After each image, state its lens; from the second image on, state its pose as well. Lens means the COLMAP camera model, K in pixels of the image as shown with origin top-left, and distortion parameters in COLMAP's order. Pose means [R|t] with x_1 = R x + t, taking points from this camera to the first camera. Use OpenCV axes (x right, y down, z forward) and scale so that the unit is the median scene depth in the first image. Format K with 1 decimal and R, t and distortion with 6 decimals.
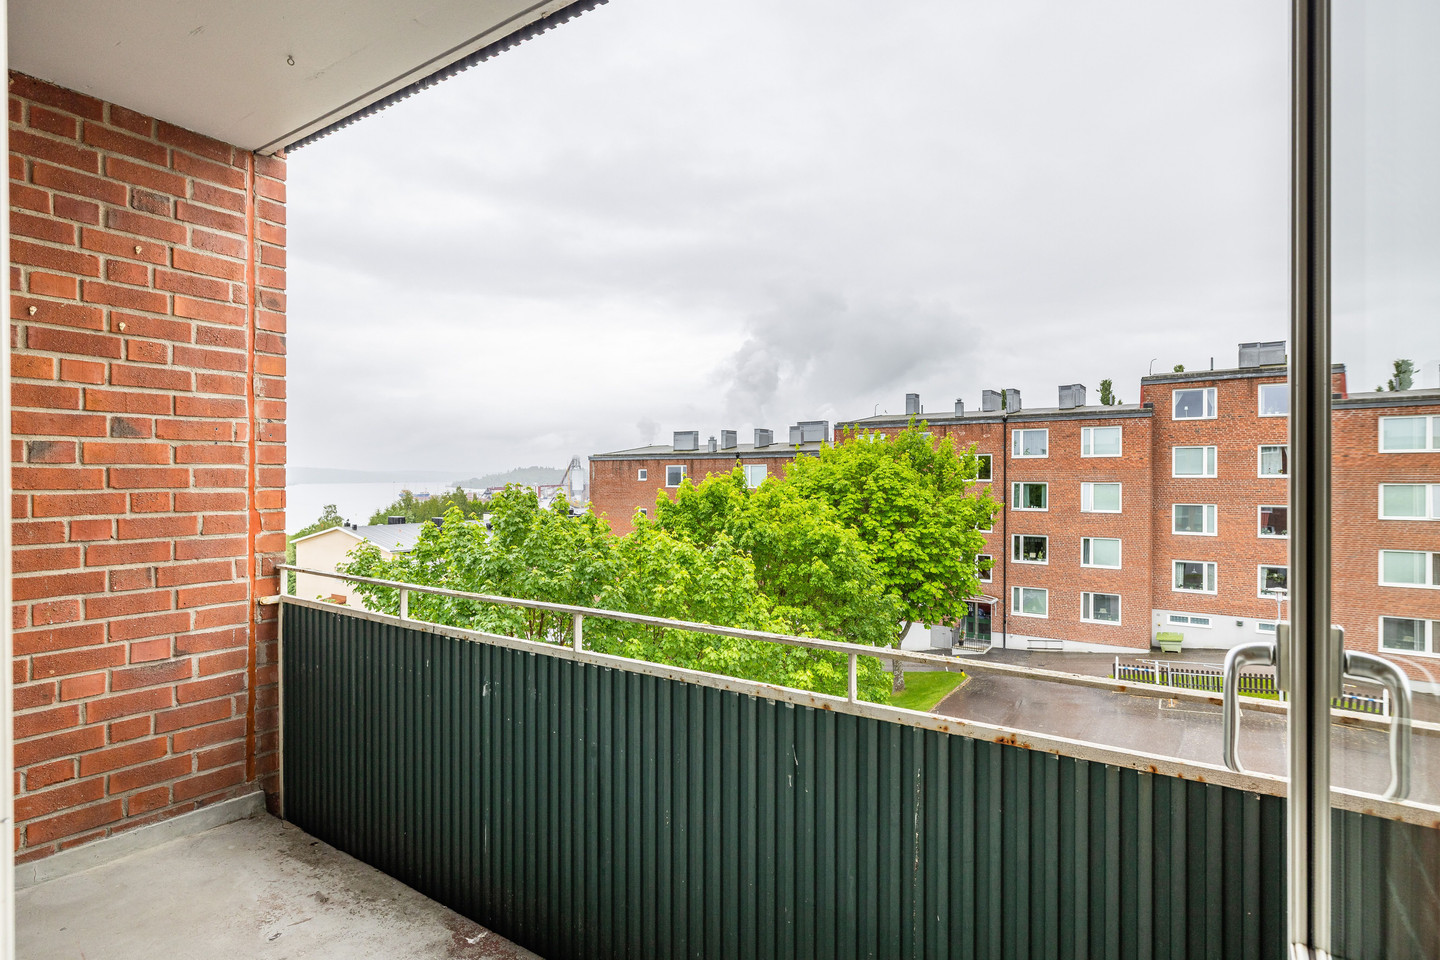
lens RADIAL K [[741.8, 0, 717.6], [0, 741.8, 477.0], [0, 0, 1]] dist [0.002789, 0.000201]
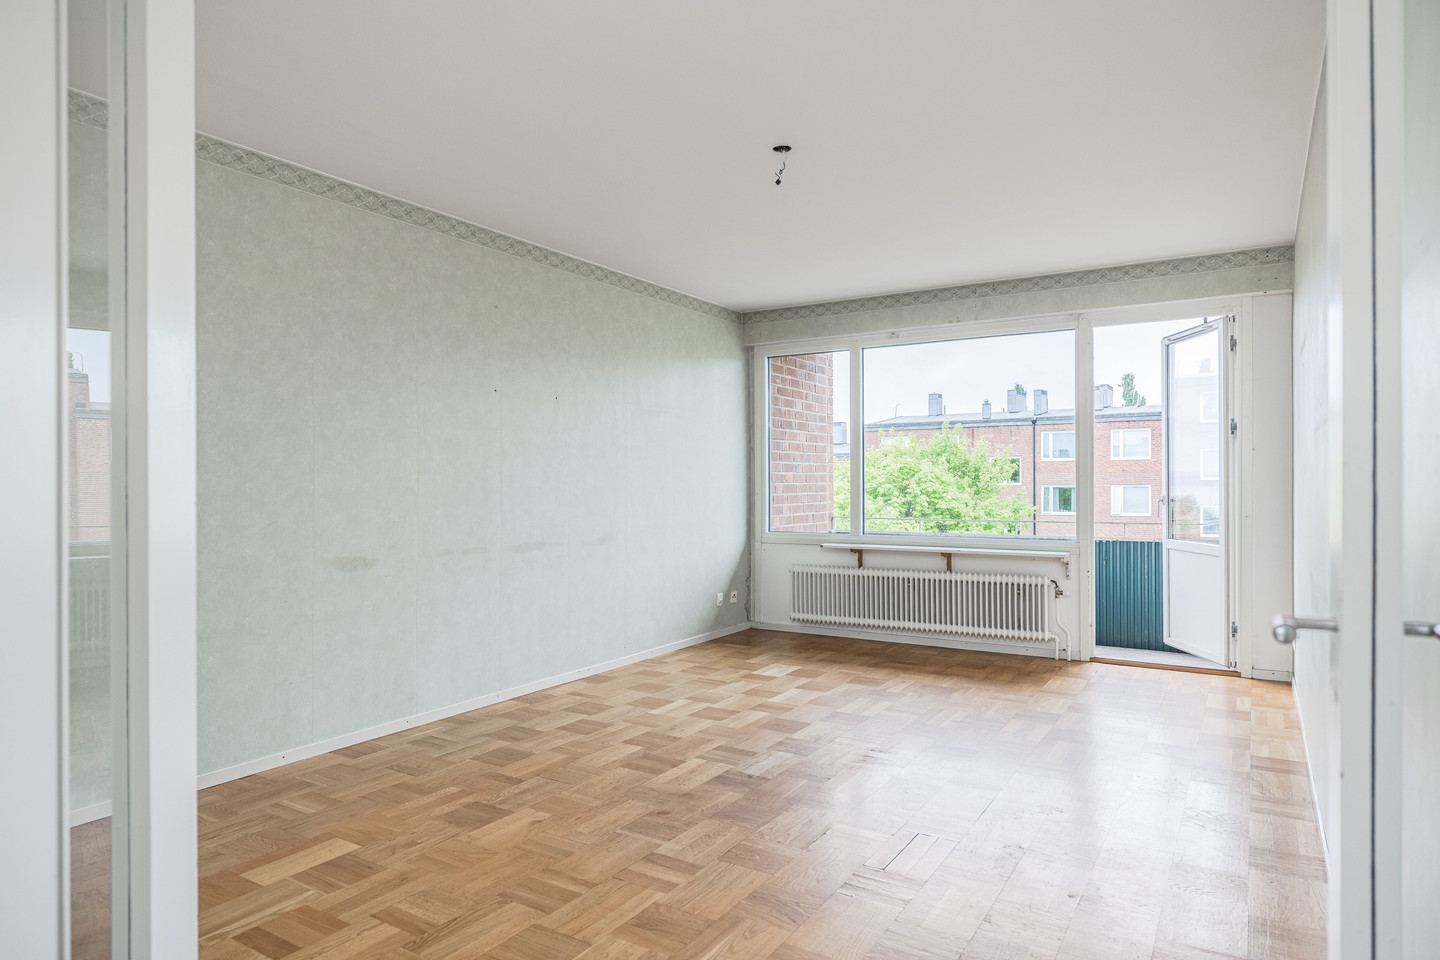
lens RADIAL K [[876.5, 0, 721.9], [0, 876.5, 484.0], [0, 0, 1]] dist [-0.002732, -0.001109]
pose [[0.998654, -0.005750, 0.051550, -0.104498], [0.005698, 0.999983, 0.001153, 0.001381], [-0.051556, -0.000858, 0.998670, -0.164697]]
